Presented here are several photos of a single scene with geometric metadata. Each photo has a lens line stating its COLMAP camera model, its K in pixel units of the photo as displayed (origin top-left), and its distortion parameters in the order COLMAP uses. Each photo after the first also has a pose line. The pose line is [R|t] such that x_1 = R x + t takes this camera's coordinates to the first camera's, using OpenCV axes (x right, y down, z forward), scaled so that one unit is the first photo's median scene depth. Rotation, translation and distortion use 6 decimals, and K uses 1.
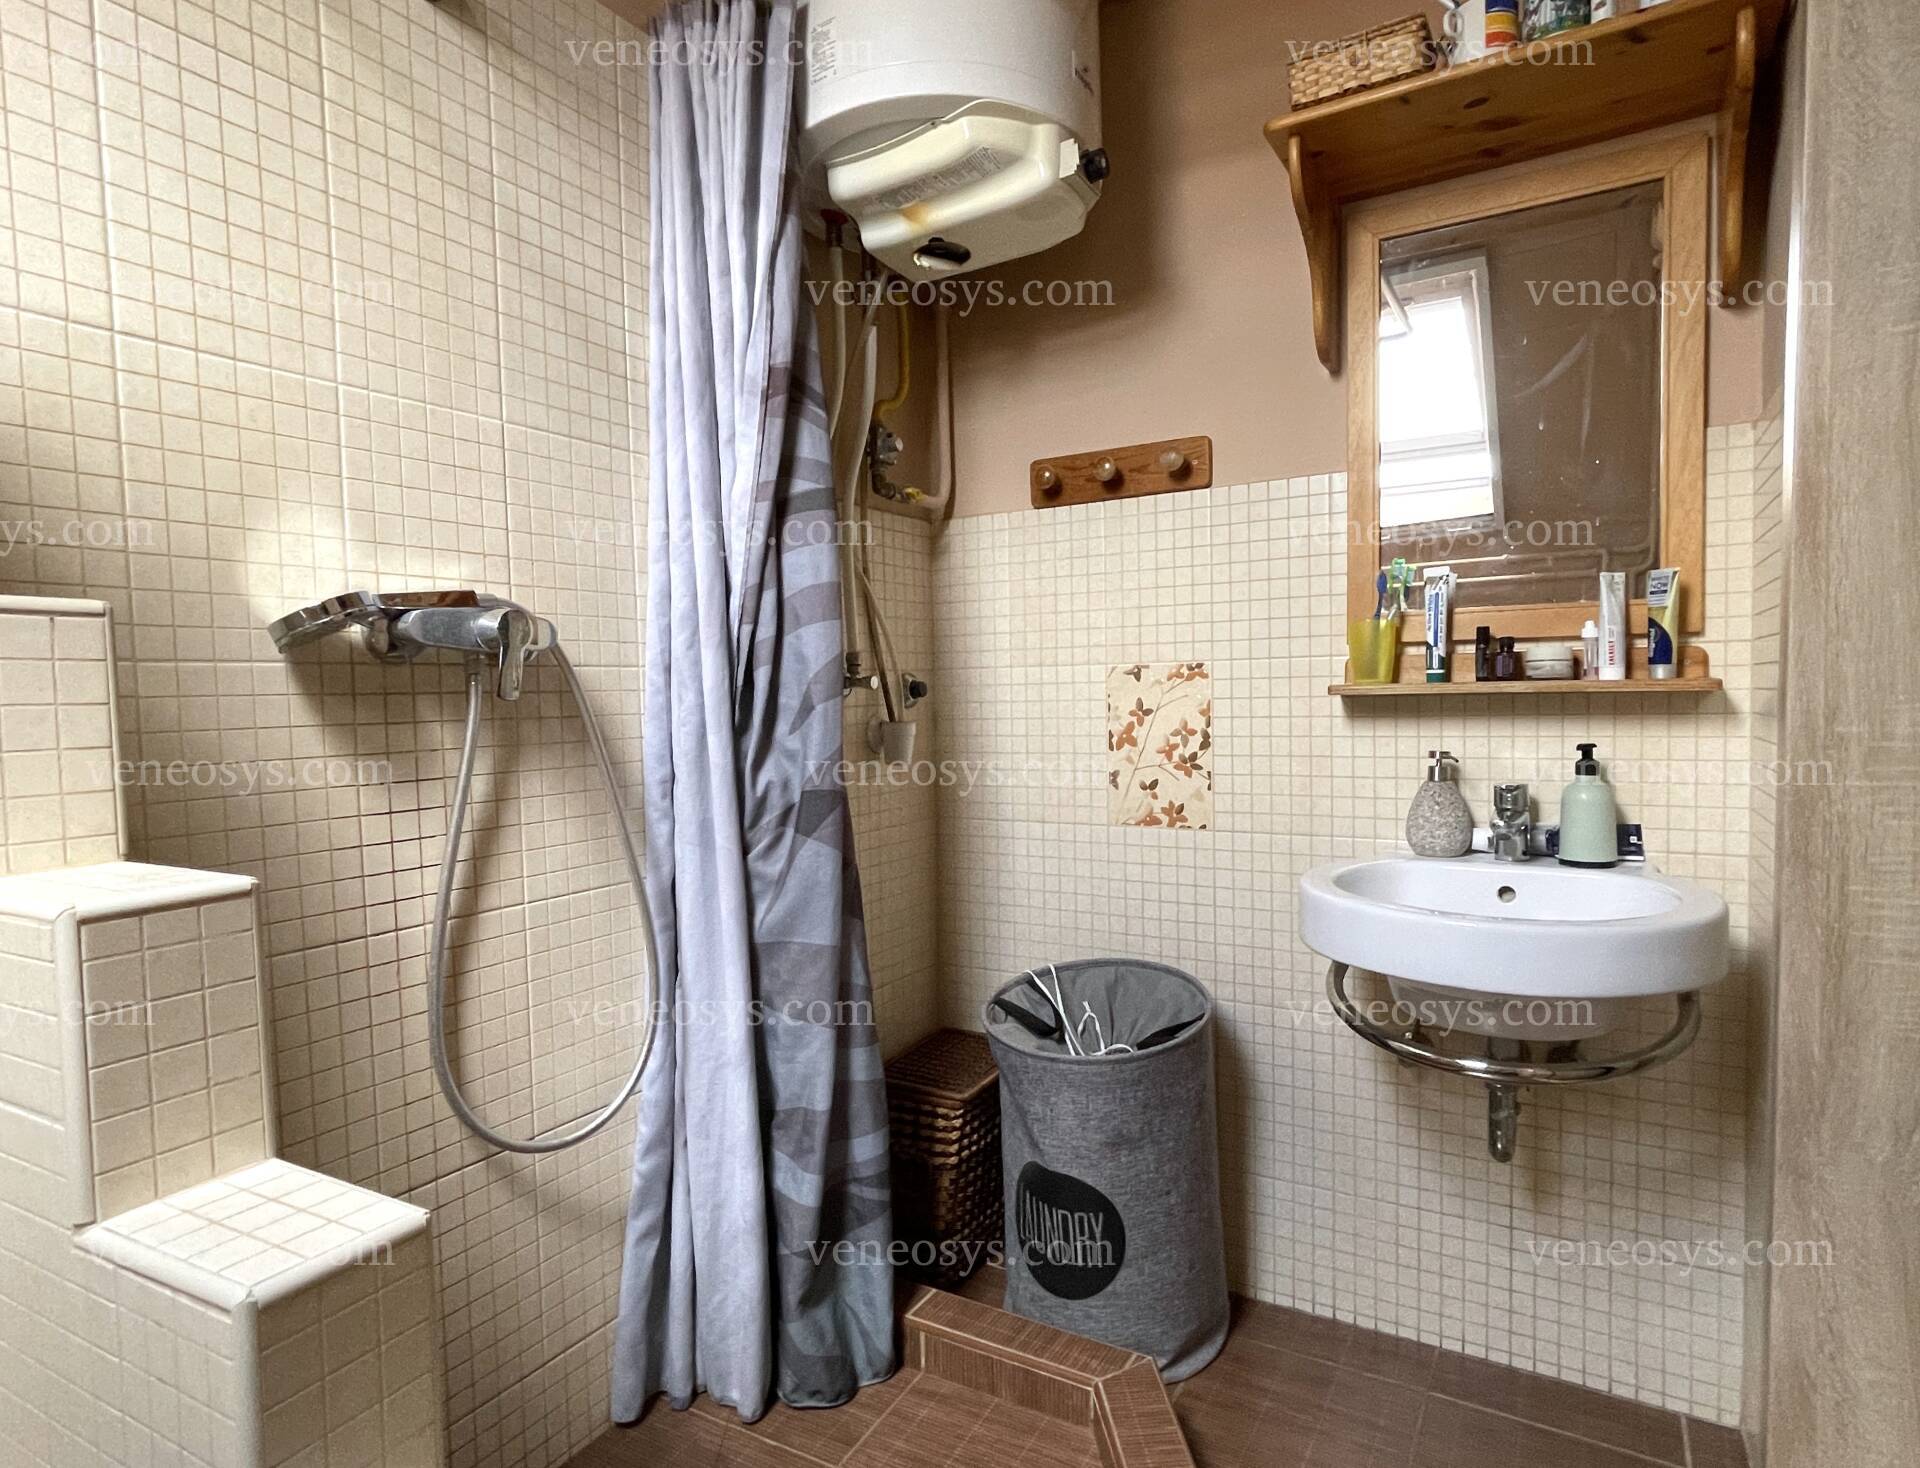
lens RADIAL K [[1071.9, 0, 966.0], [0, 1071.9, 736.1], [0, 0, 1]] dist [0.000630, -0.001728]
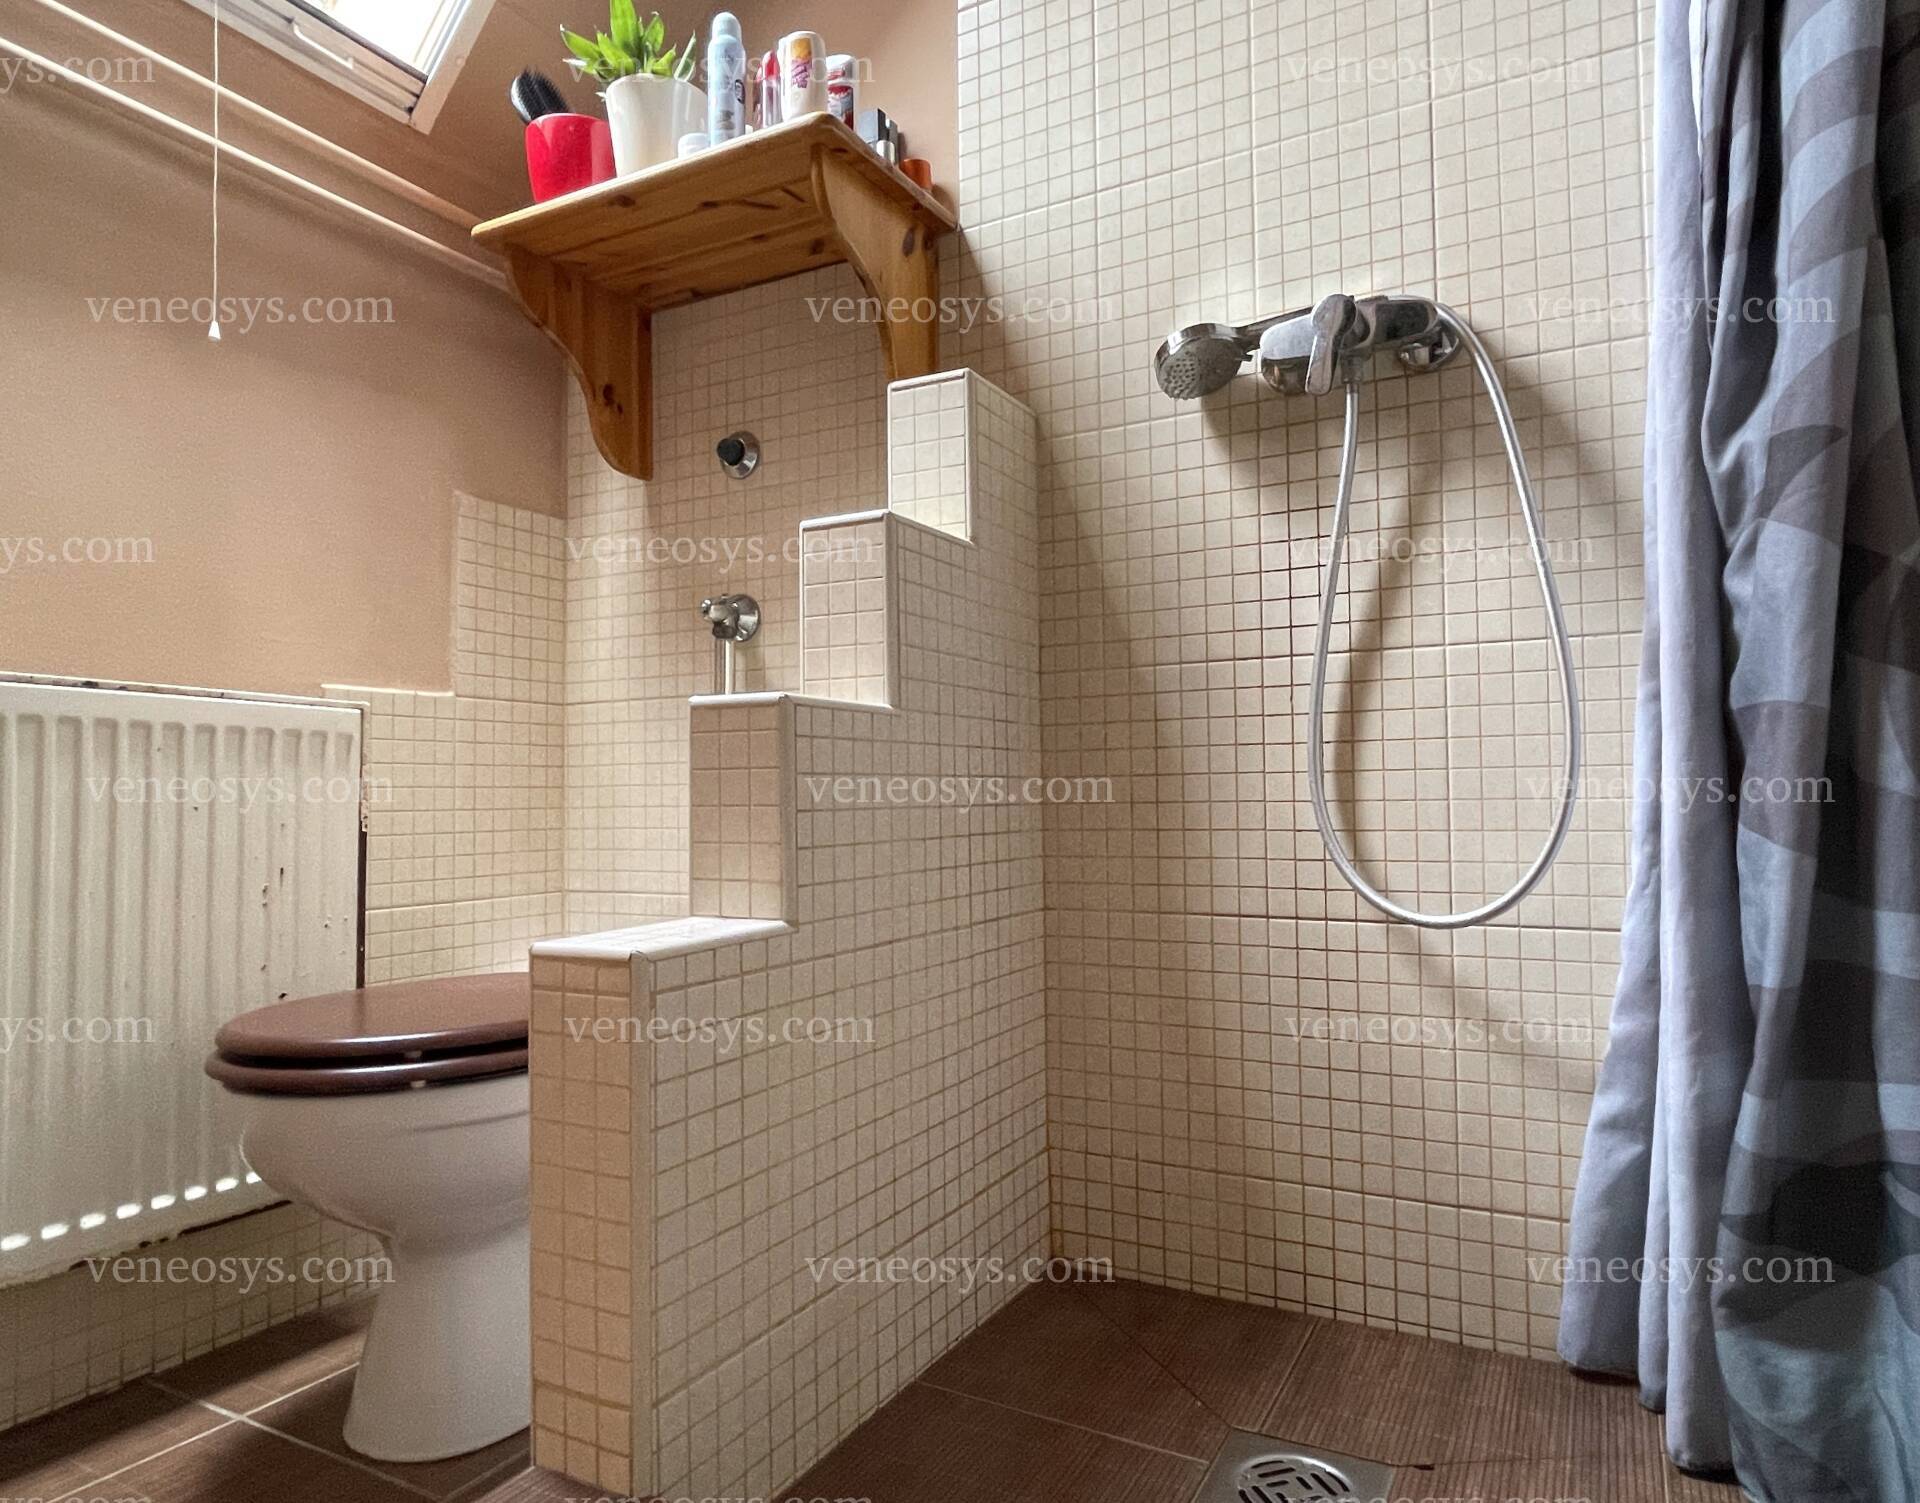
lens RADIAL K [[1202.1, 0, 999.6], [0, 1202.1, 761.8], [0, 0, 1]] dist [0.004863, -0.003636]
pose [[0.030499, -0.003971, -0.999527, 0.487572], [-0.027595, 0.999608, -0.004813, 0.238927], [0.999154, 0.027729, 0.030377, 0.557397]]
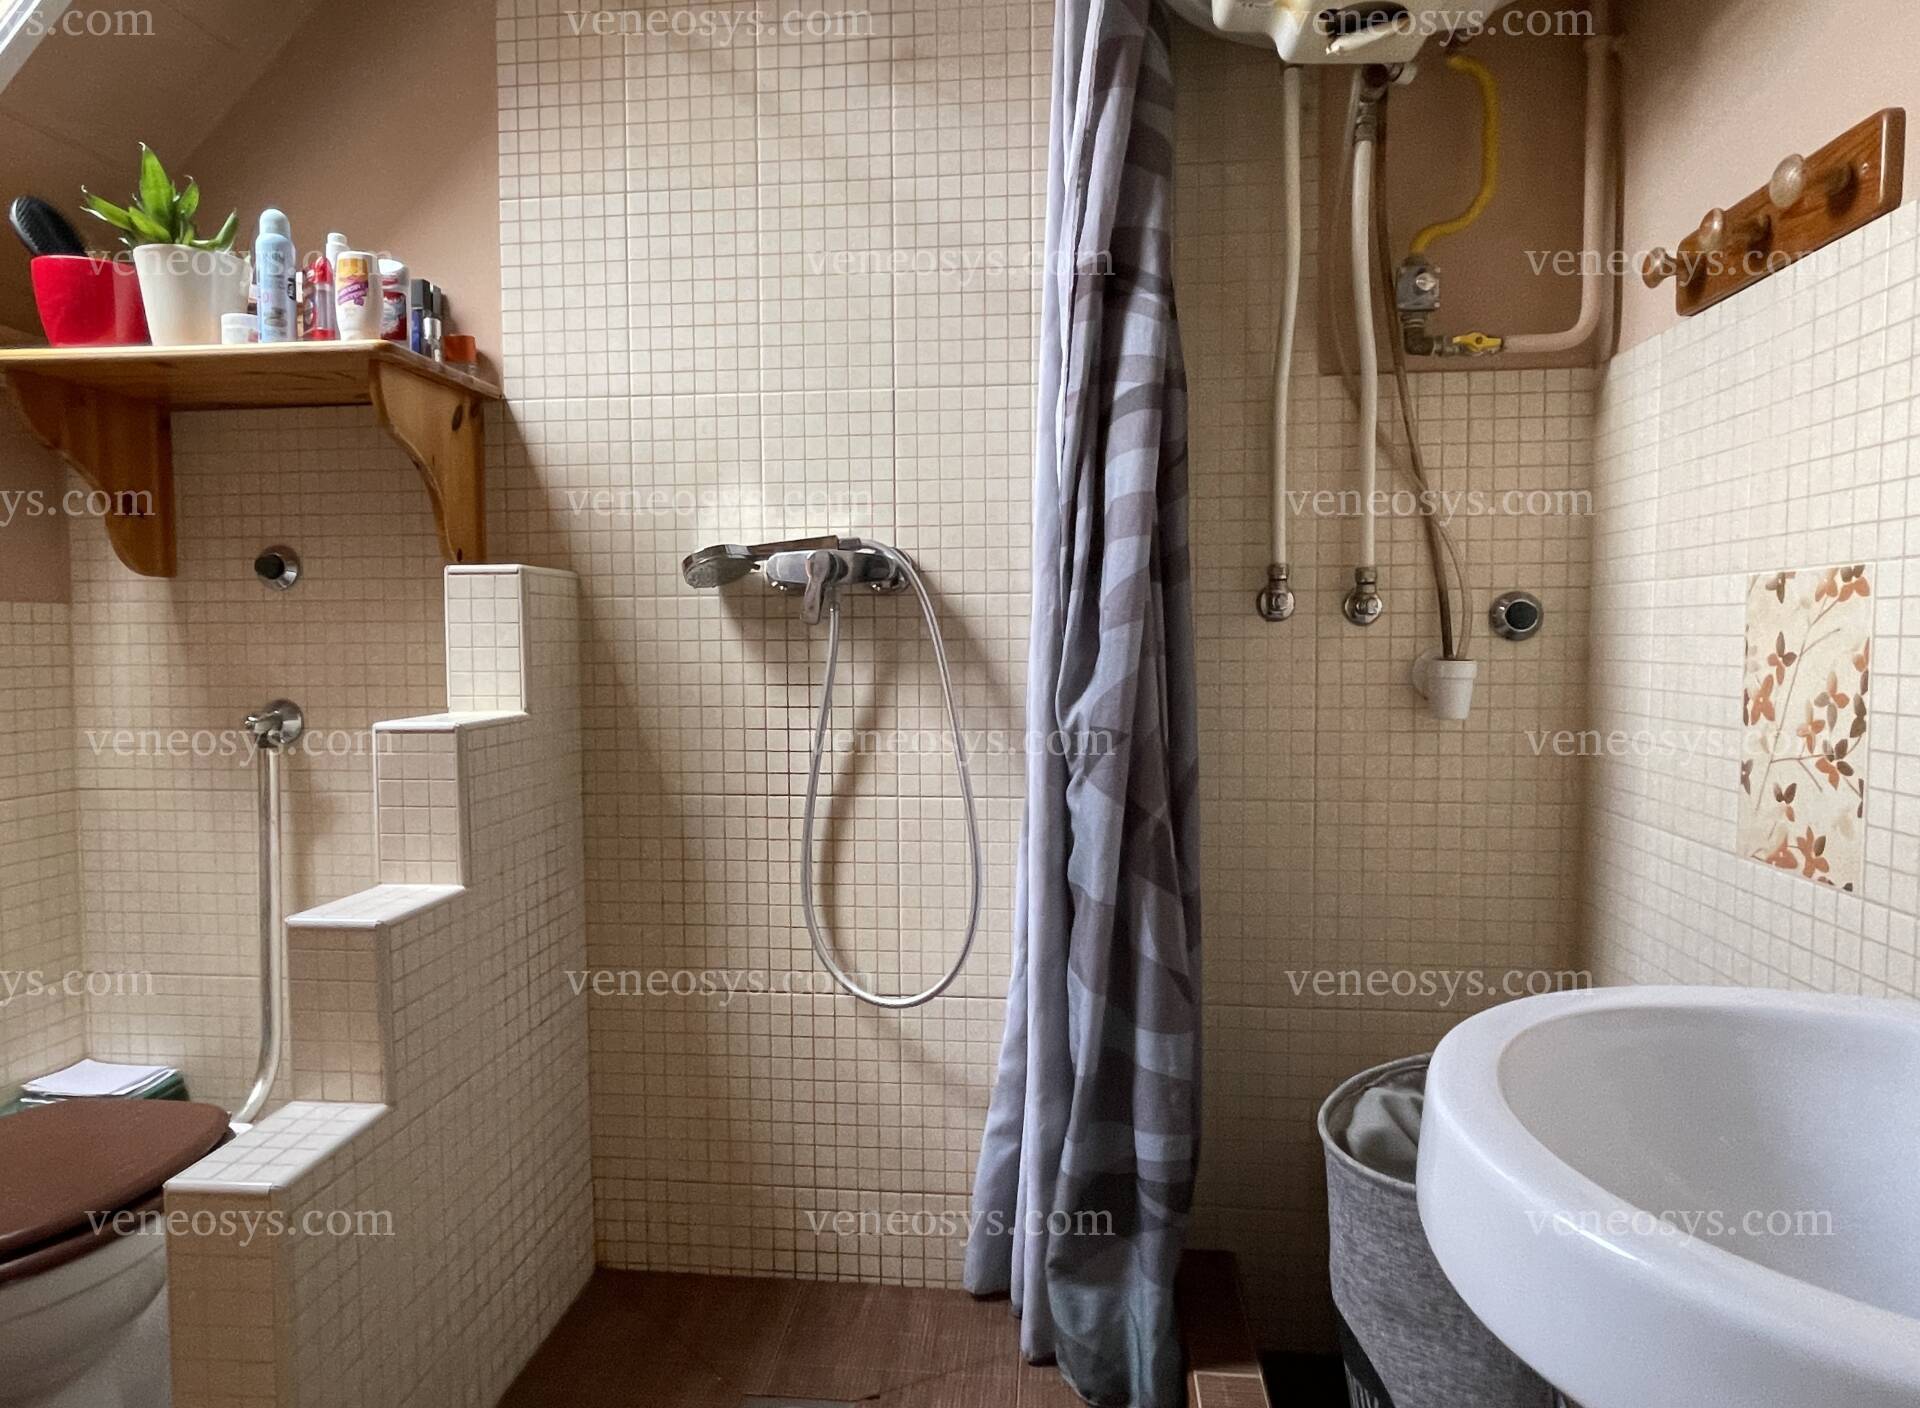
lens RADIAL K [[1145.0, 0, 961.3], [0, 1145.0, 695.9], [0, 0, 1]] dist [0.008521, -0.014345]
pose [[0.406069, 0.067911, -0.911316, 0.686077], [-0.040183, 0.997597, 0.056435, -0.025329], [0.912959, 0.013703, 0.407822, 0.494246]]
